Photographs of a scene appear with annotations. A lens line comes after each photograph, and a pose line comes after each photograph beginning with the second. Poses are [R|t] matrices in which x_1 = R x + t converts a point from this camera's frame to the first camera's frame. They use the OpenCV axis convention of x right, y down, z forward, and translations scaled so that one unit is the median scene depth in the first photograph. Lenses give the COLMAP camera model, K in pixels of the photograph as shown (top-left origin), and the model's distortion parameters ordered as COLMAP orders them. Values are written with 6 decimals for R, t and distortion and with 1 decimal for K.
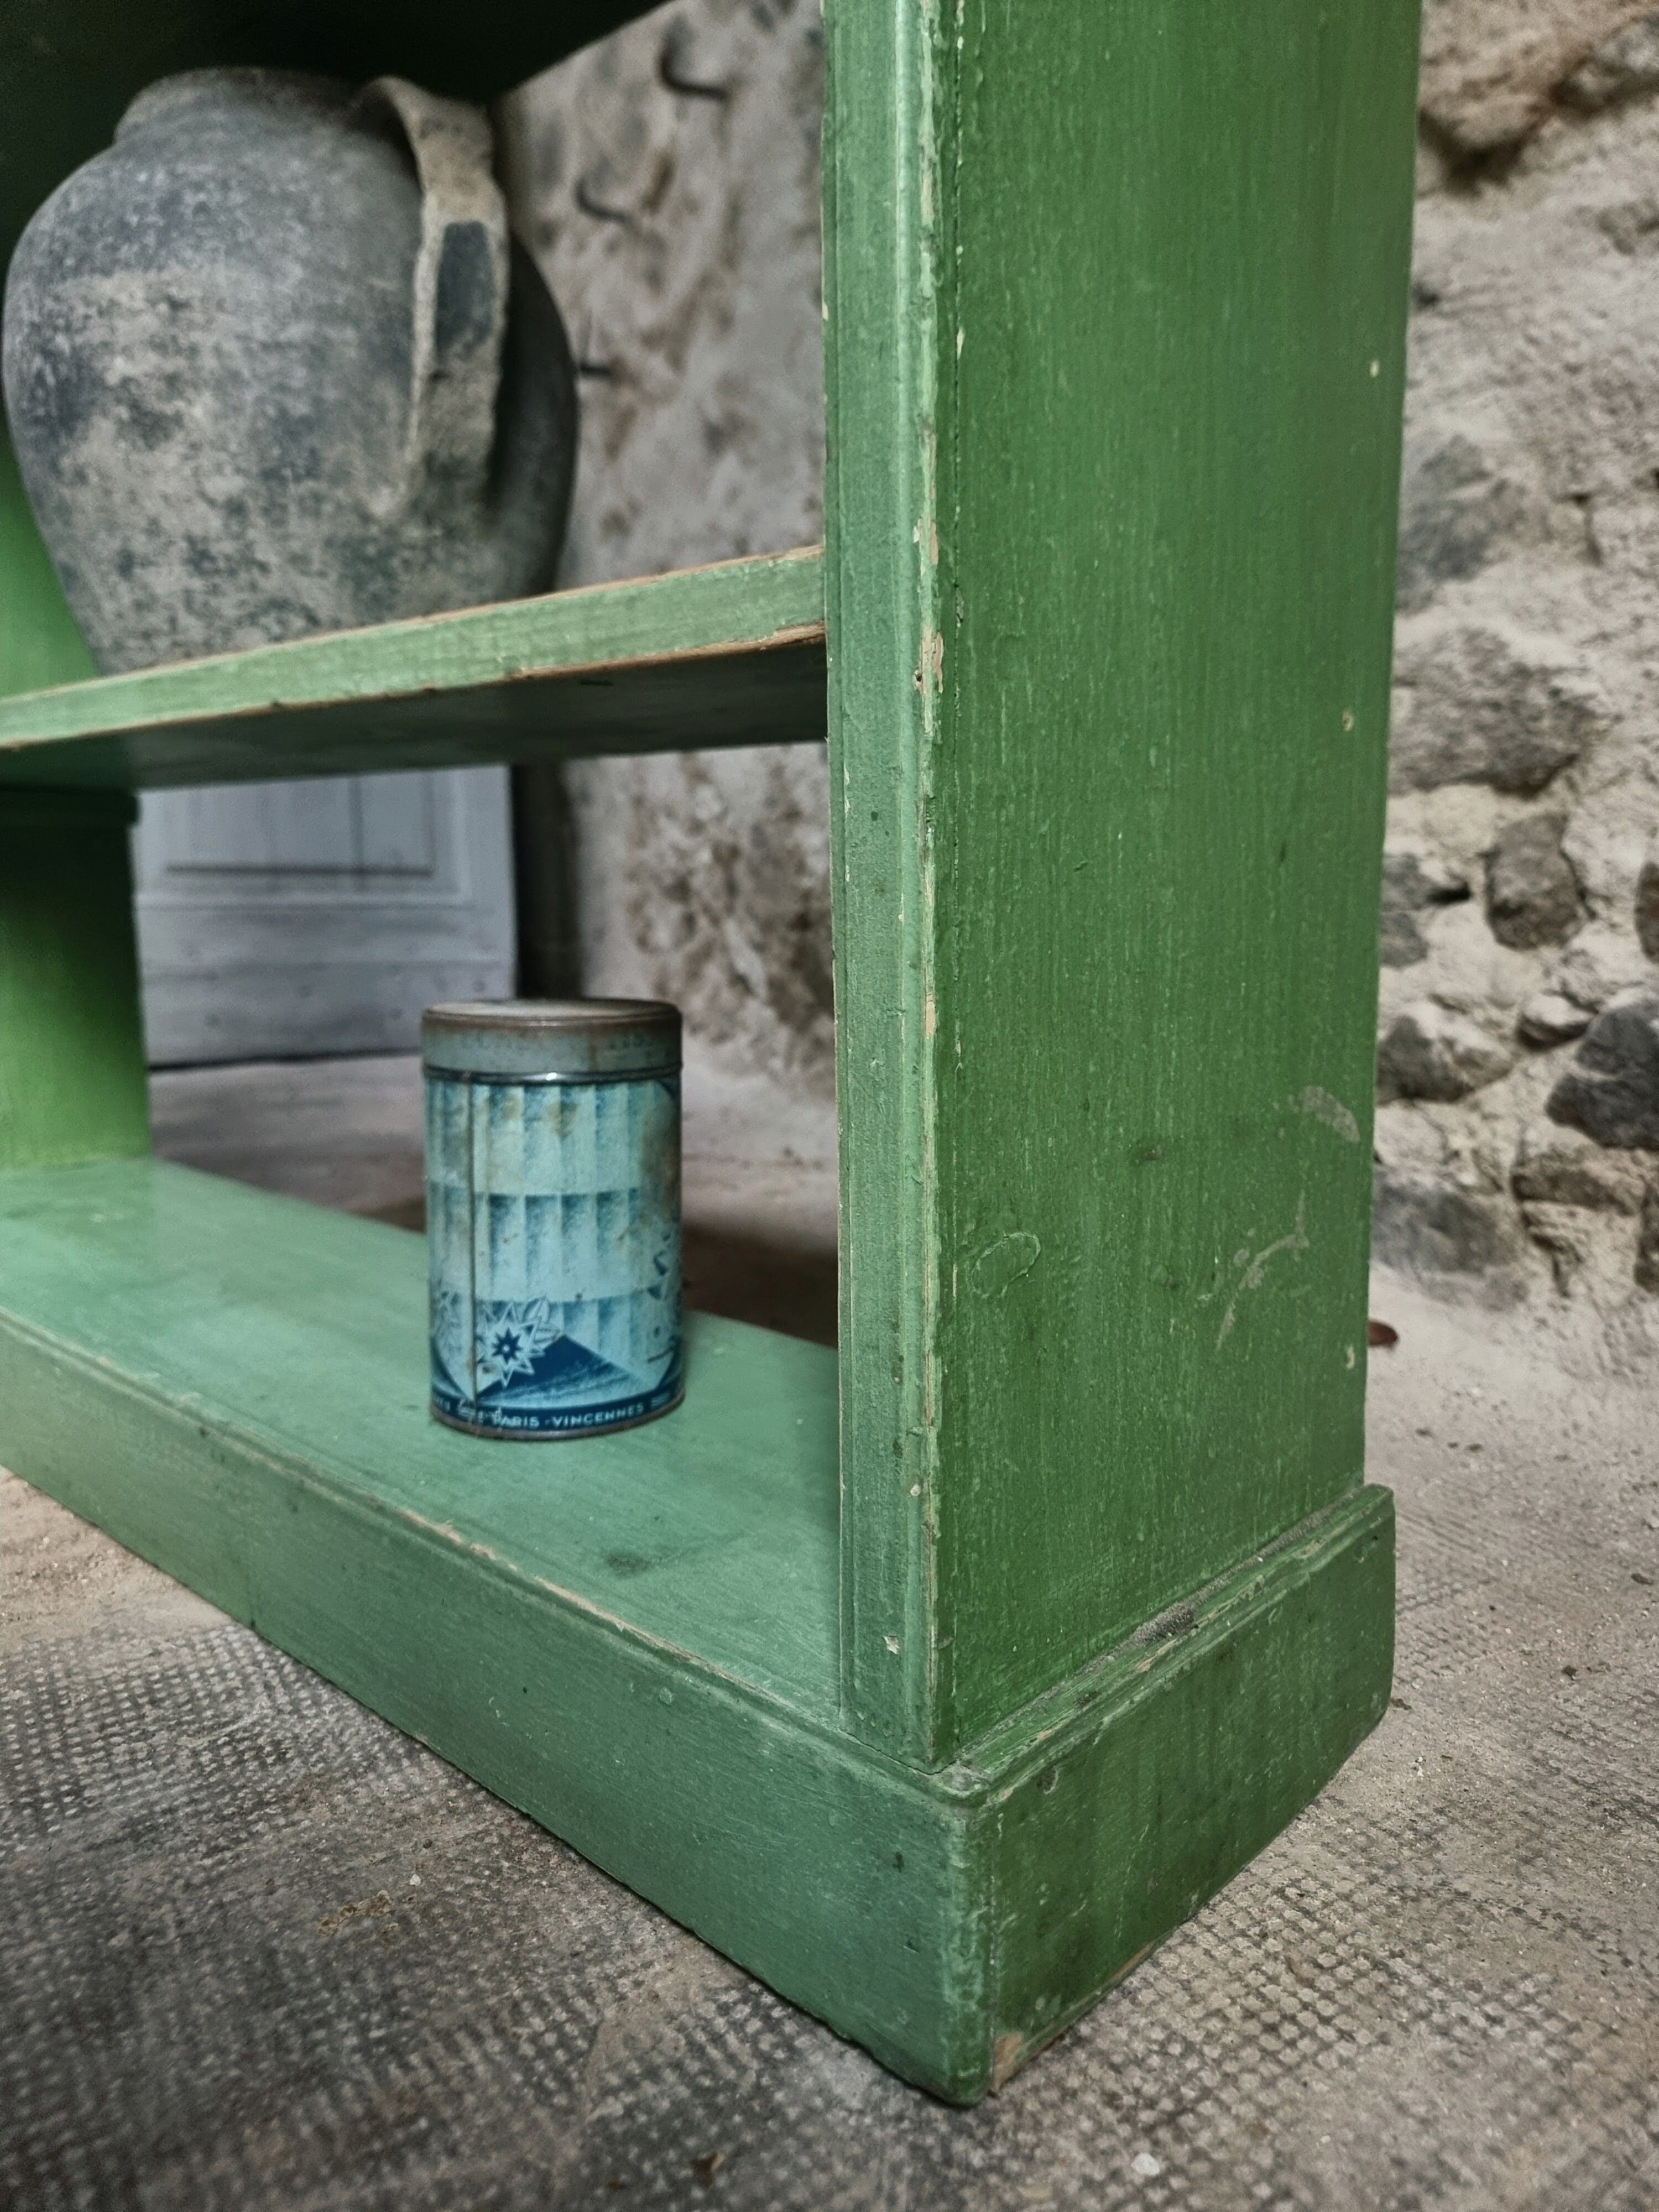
lens RADIAL K [[1584.8, 0, 819.6], [0, 1584.8, 1103.8], [0, 0, 1]] dist [0.030462, -0.044863]
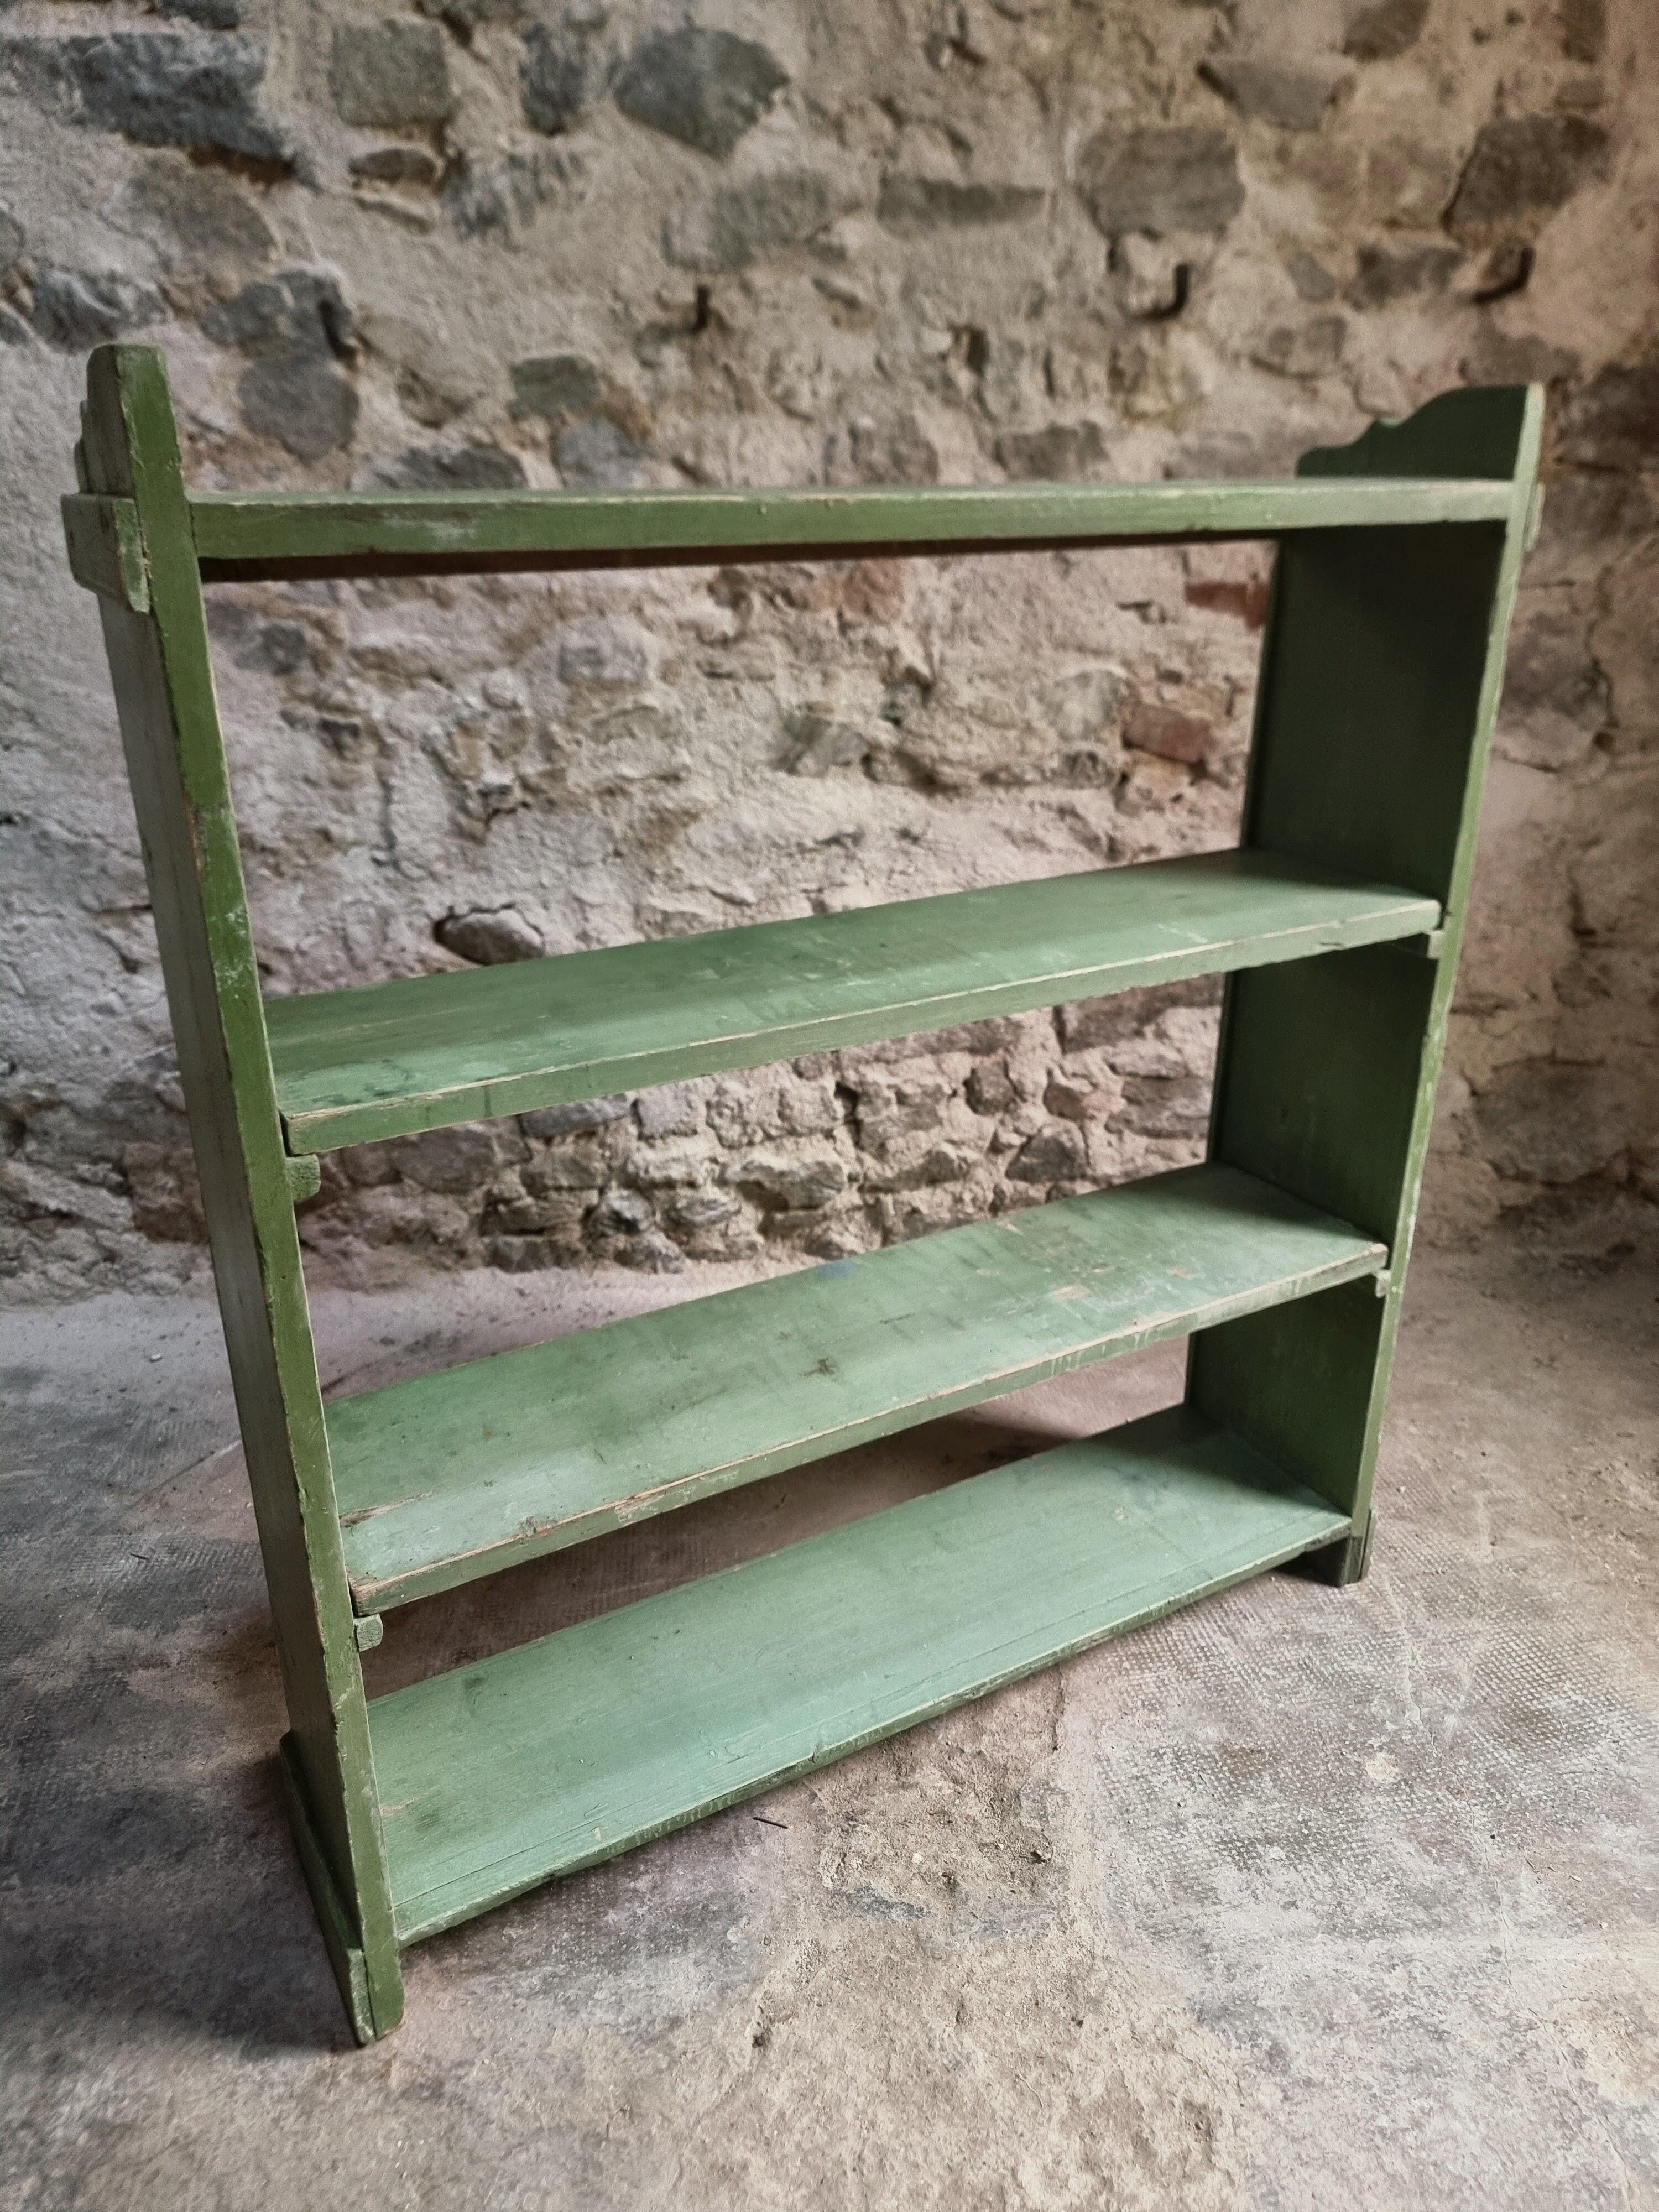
lens RADIAL K [[1568.2, 0, 834.5], [0, 1568.2, 1119.6], [0, 0, 1]] dist [0.055429, -0.059881]
pose [[0.366788, -0.326295, 0.871205, -2.408709], [0.159069, 0.944679, 0.286844, -1.142226], [-0.916604, 0.033371, 0.398400, 0.394944]]
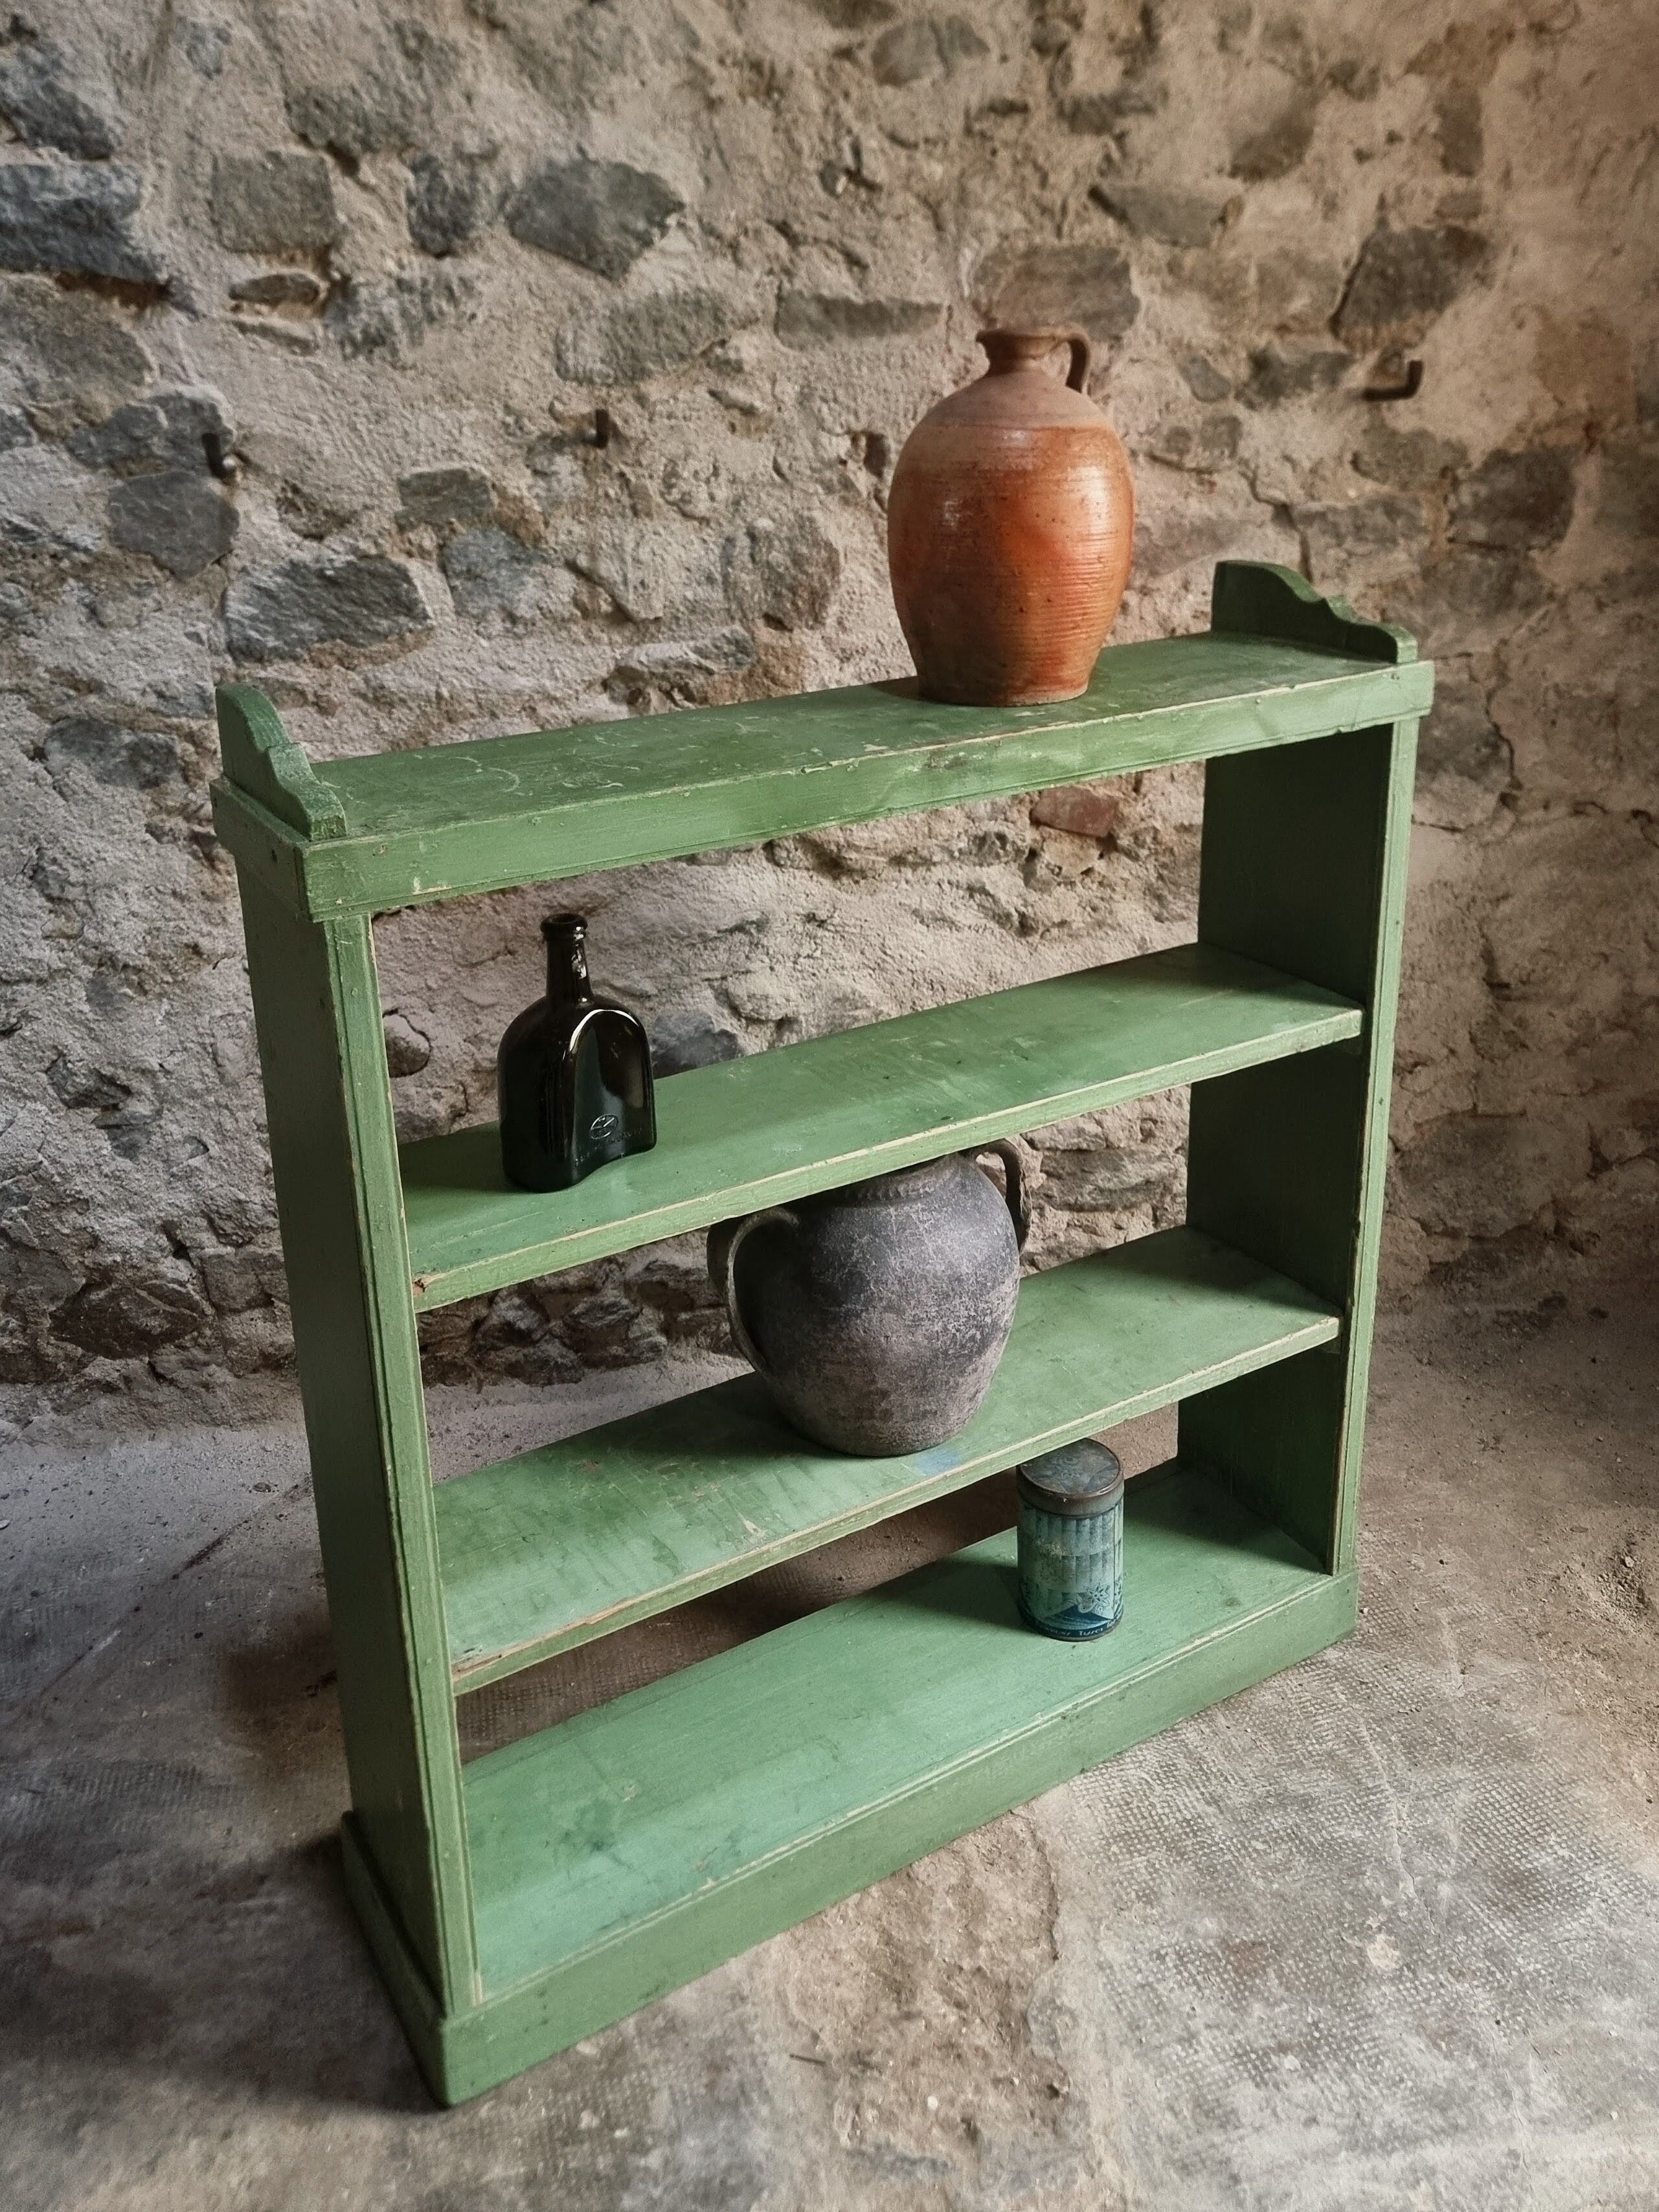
lens RADIAL K [[1815.4, 0, 764.8], [0, 1815.4, 904.9], [0, 0, 1]] dist [0.077672, -0.087590]
pose [[0.278982, -0.295567, 0.913679, -2.625919], [0.172028, 0.951446, 0.255258, -1.685275], [-0.944762, 0.085966, 0.316282, 0.479688]]
